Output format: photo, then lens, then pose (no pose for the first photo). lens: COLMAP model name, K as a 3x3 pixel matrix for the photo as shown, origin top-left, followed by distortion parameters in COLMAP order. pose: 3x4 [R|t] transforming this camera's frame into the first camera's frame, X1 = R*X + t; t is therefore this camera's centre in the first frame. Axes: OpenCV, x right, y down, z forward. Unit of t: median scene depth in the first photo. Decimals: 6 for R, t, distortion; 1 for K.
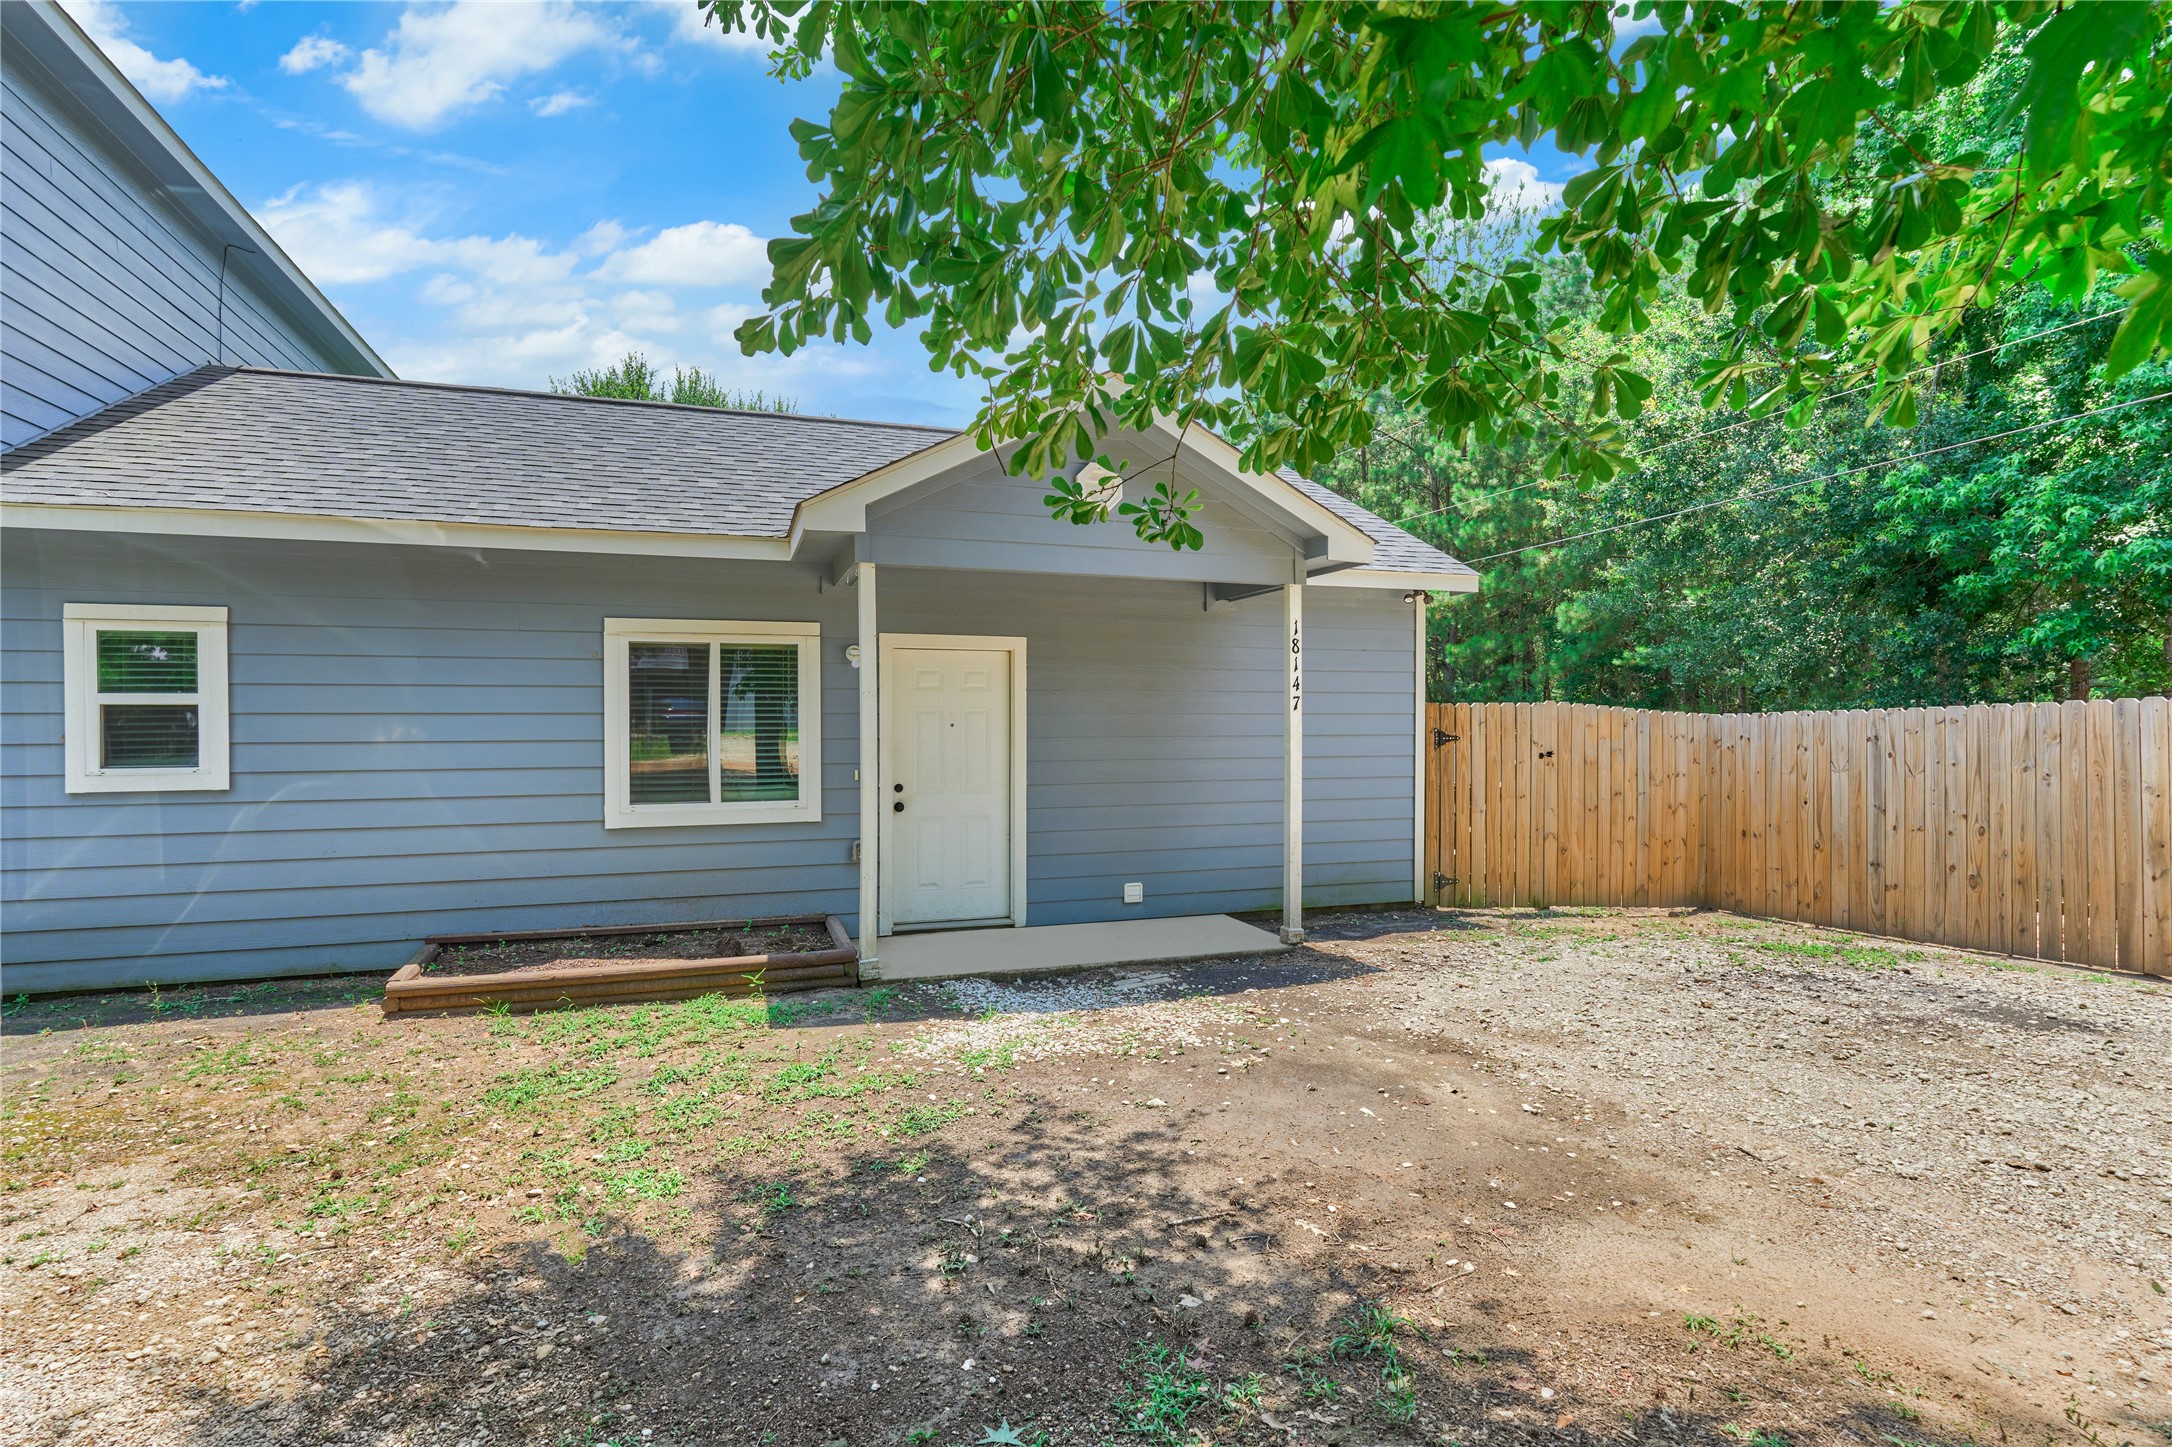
lens RADIAL K [[1108.2, 0, 1099.5], [0, 1108.2, 708.3], [0, 0, 1]] dist [-0.008950, 0.003319]
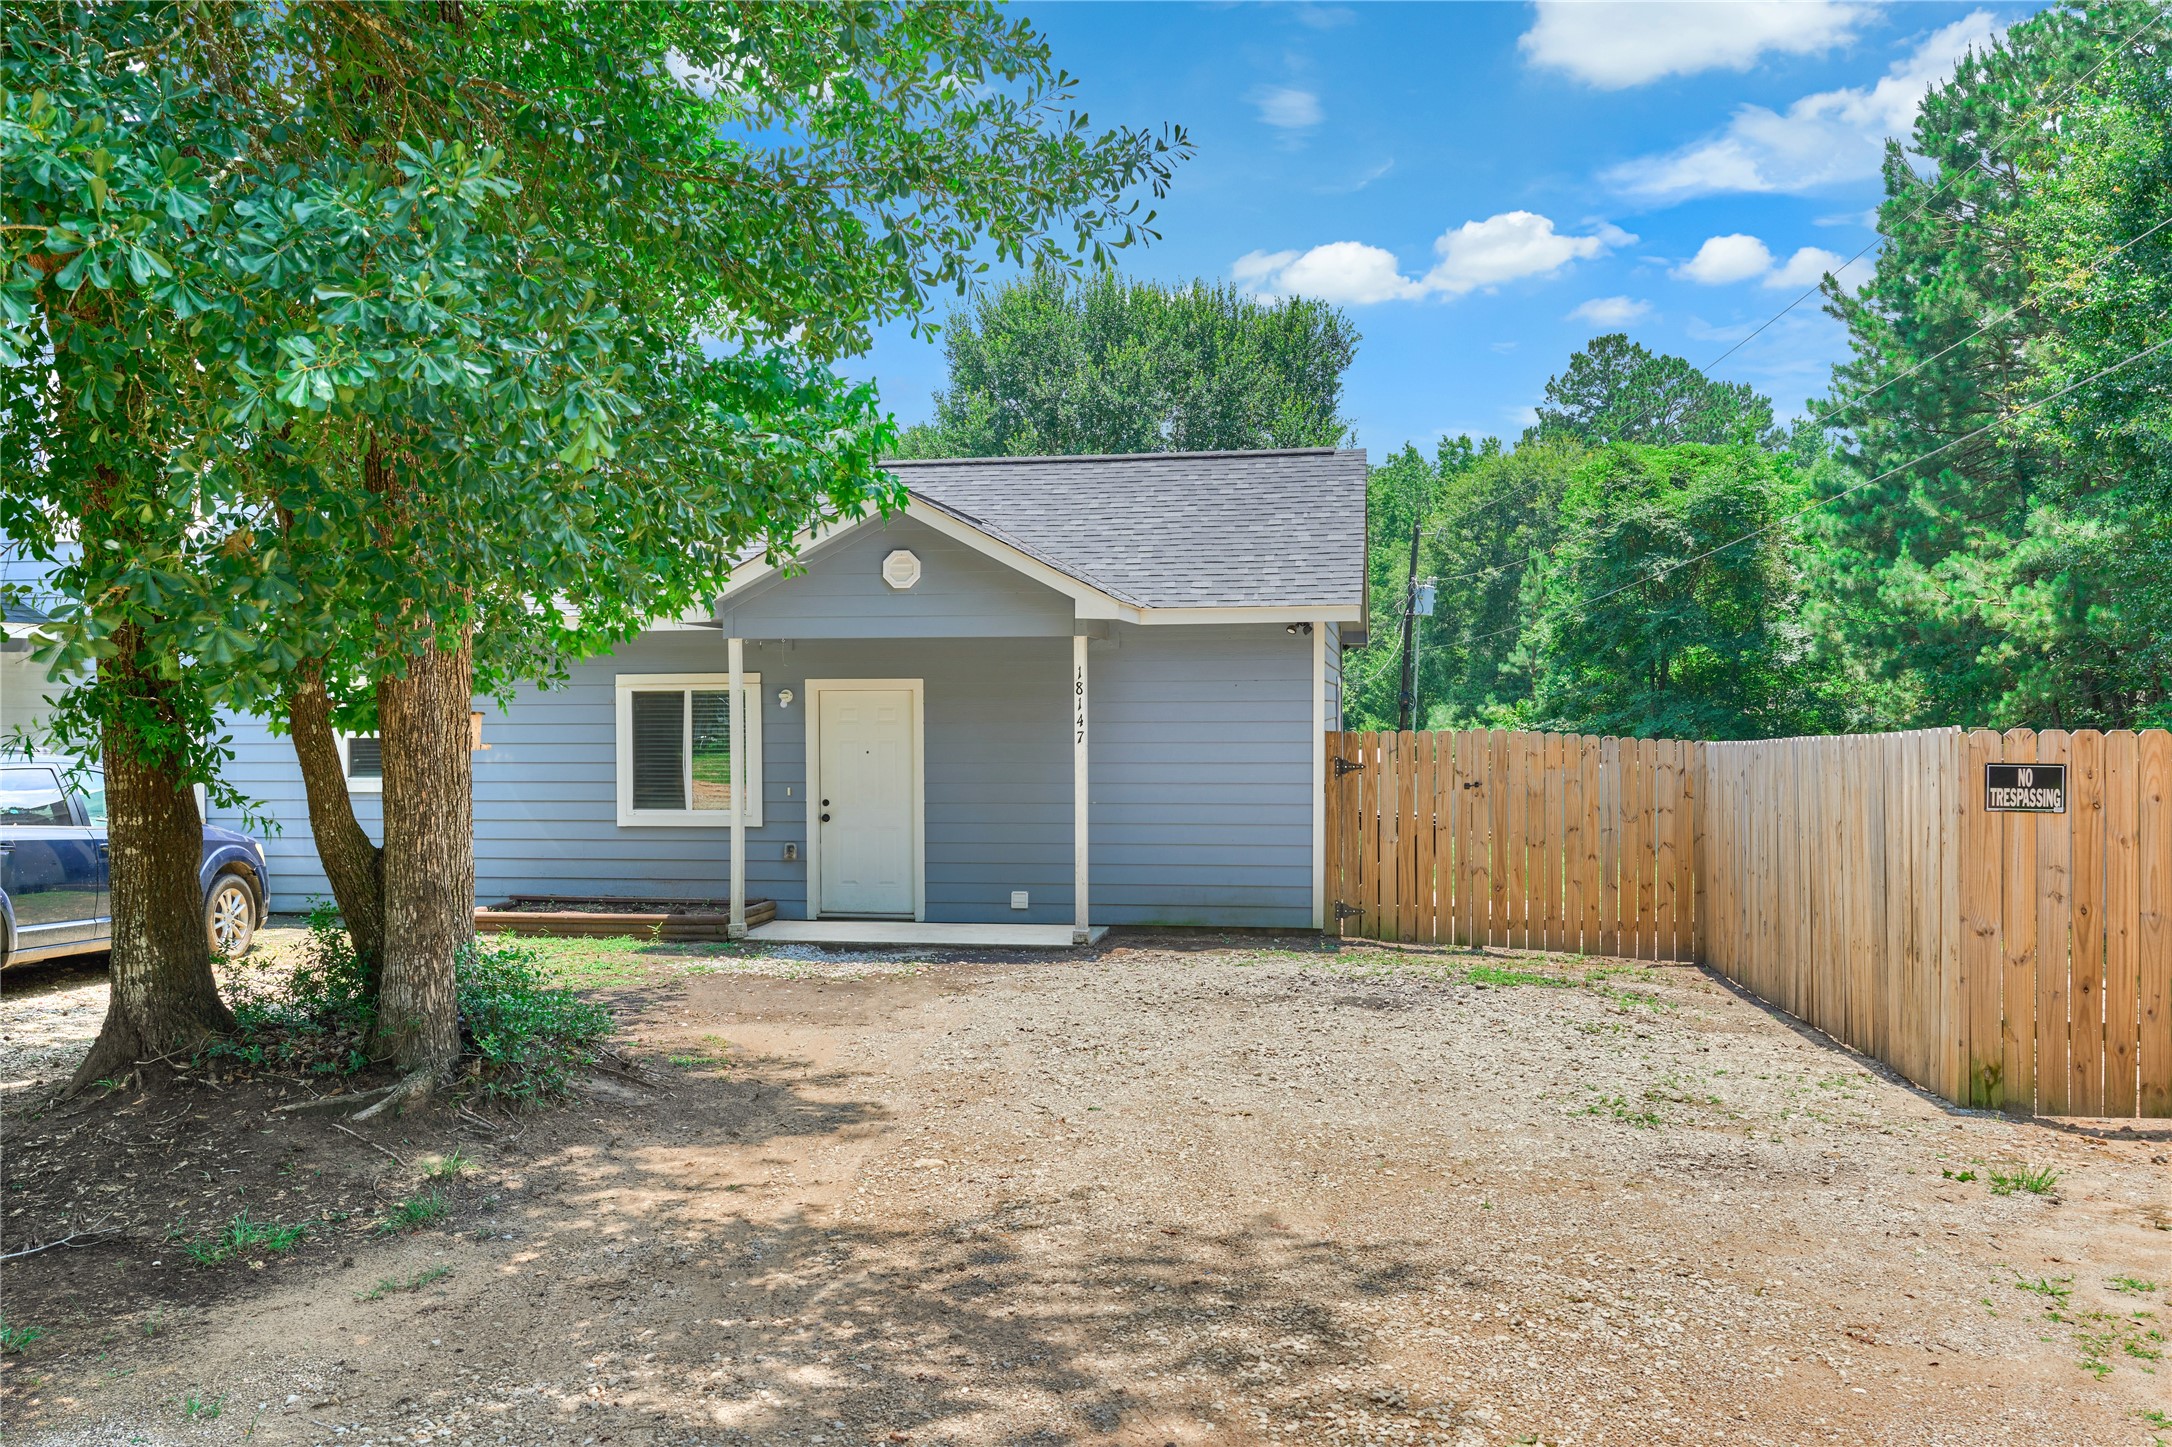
lens RADIAL K [[1915.5, 0, 984.1], [0, 1915.5, 657.5], [0, 0, 1]] dist [0.002903, -0.013272]
pose [[0.855347, -0.015437, -0.517825, 1.223461], [0.010707, 0.999869, -0.012121, -0.070655], [0.517945, 0.004823, 0.855401, -0.842047]]
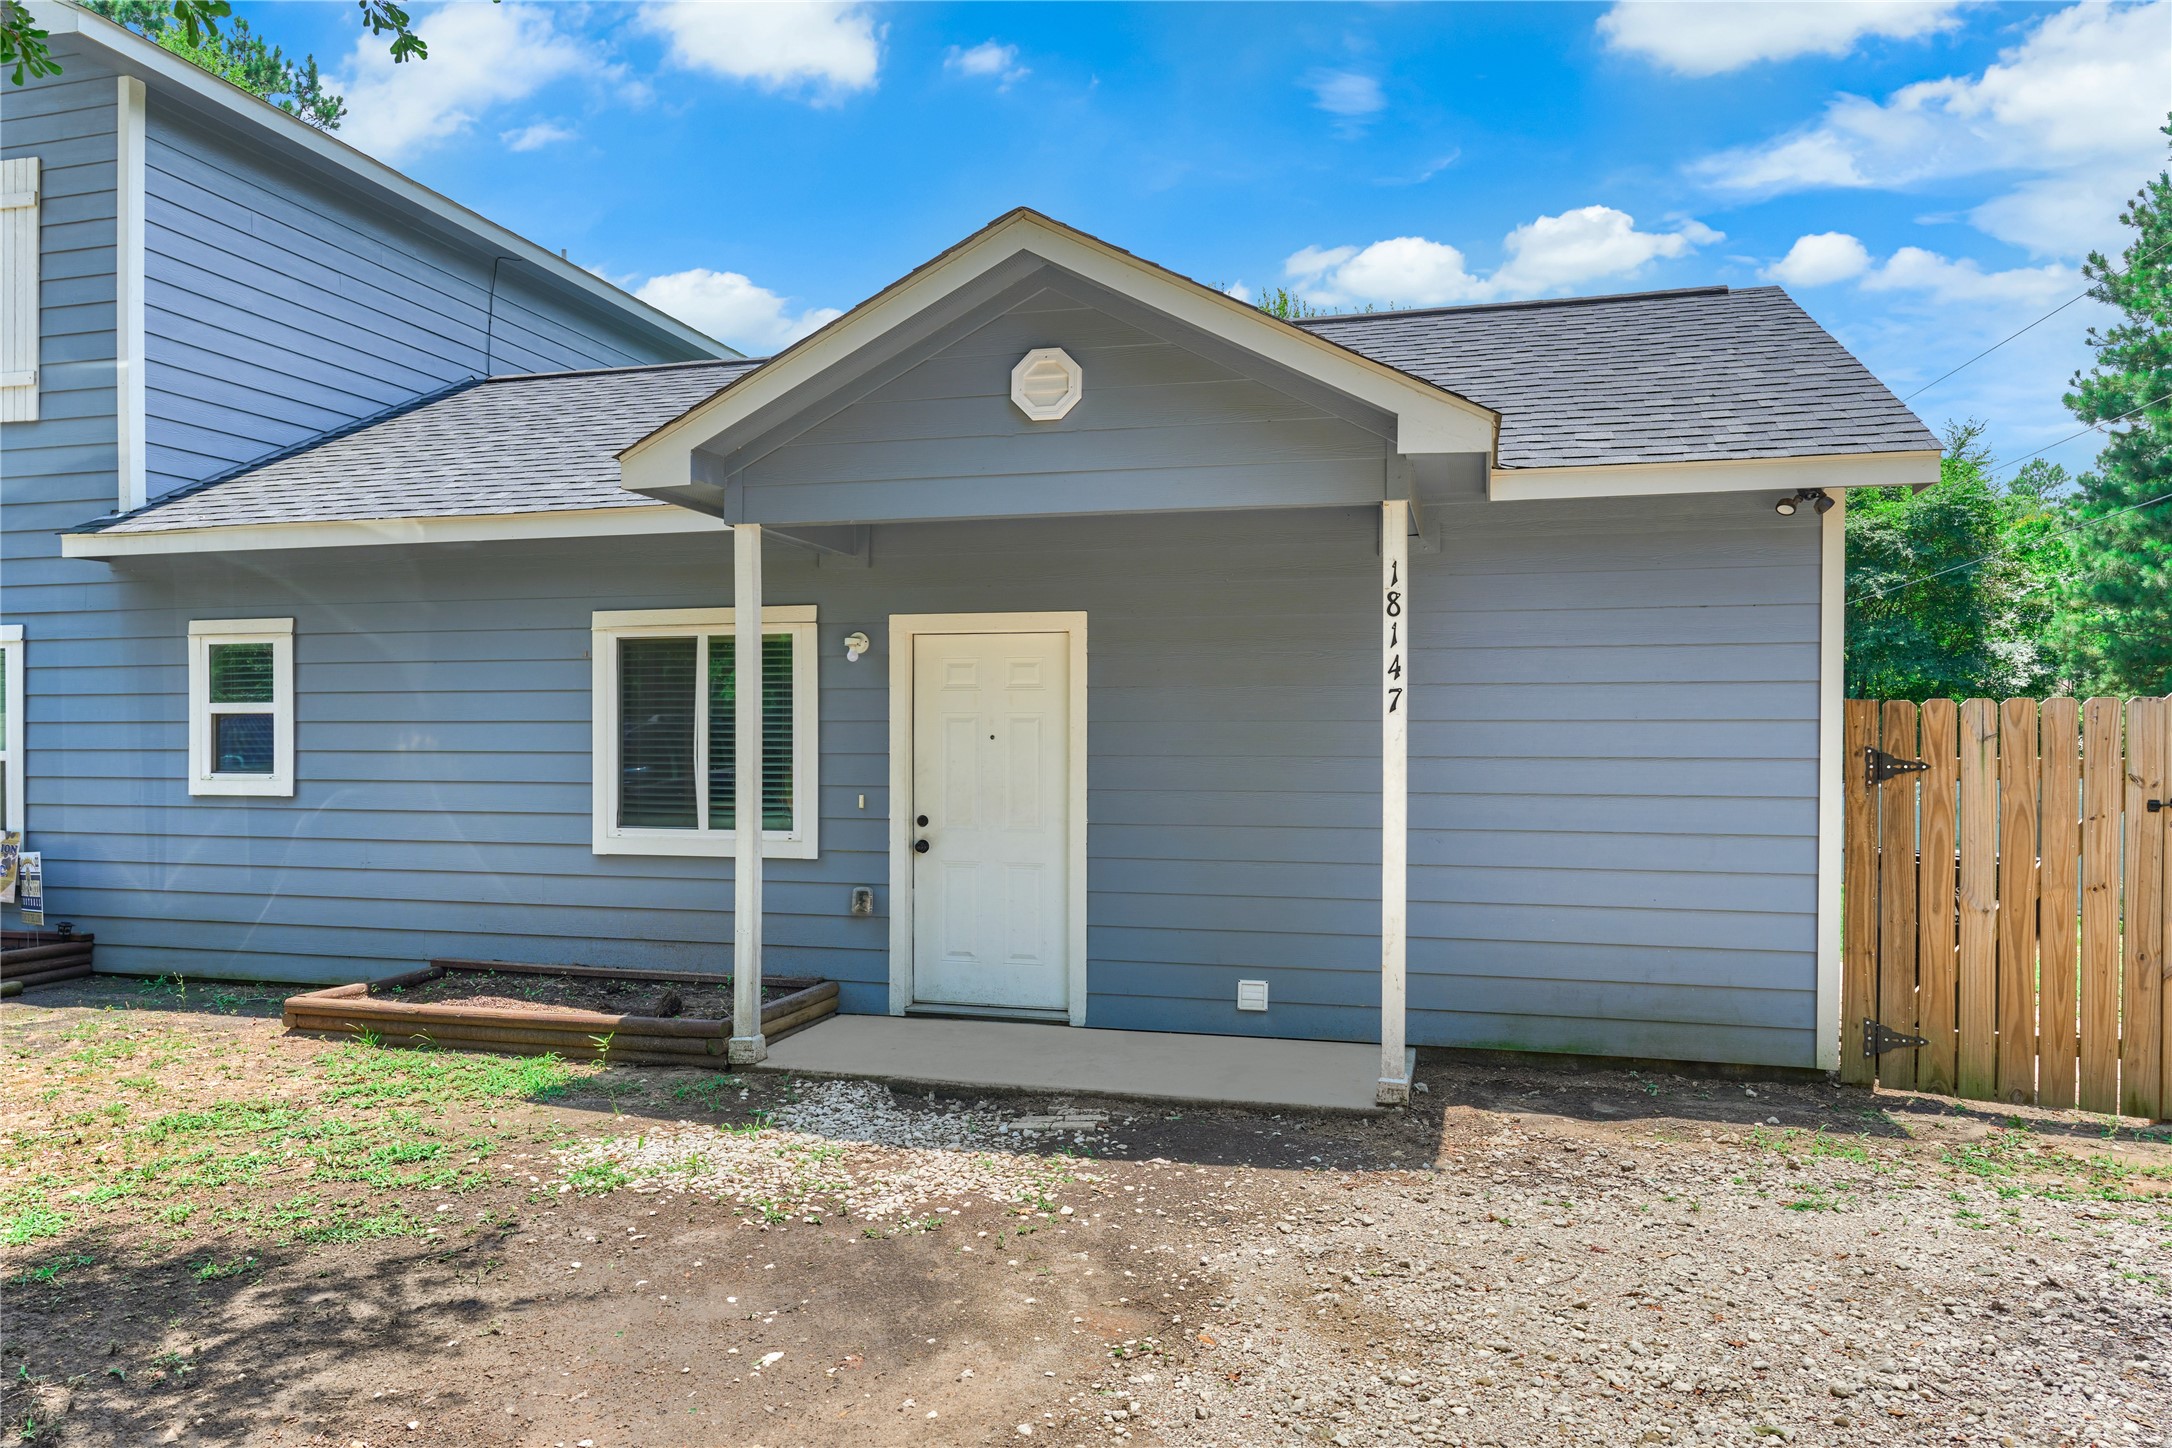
lens RADIAL K [[1477.5, 0, 1024.7], [0, 1477.5, 709.5], [0, 0, 1]] dist [-0.003899, -0.008318]
pose [[0.814416, -0.008828, -0.580214, 0.511110], [0.001548, 0.999914, -0.013041, 0.011202], [0.580279, 0.009723, 0.814360, 0.255980]]
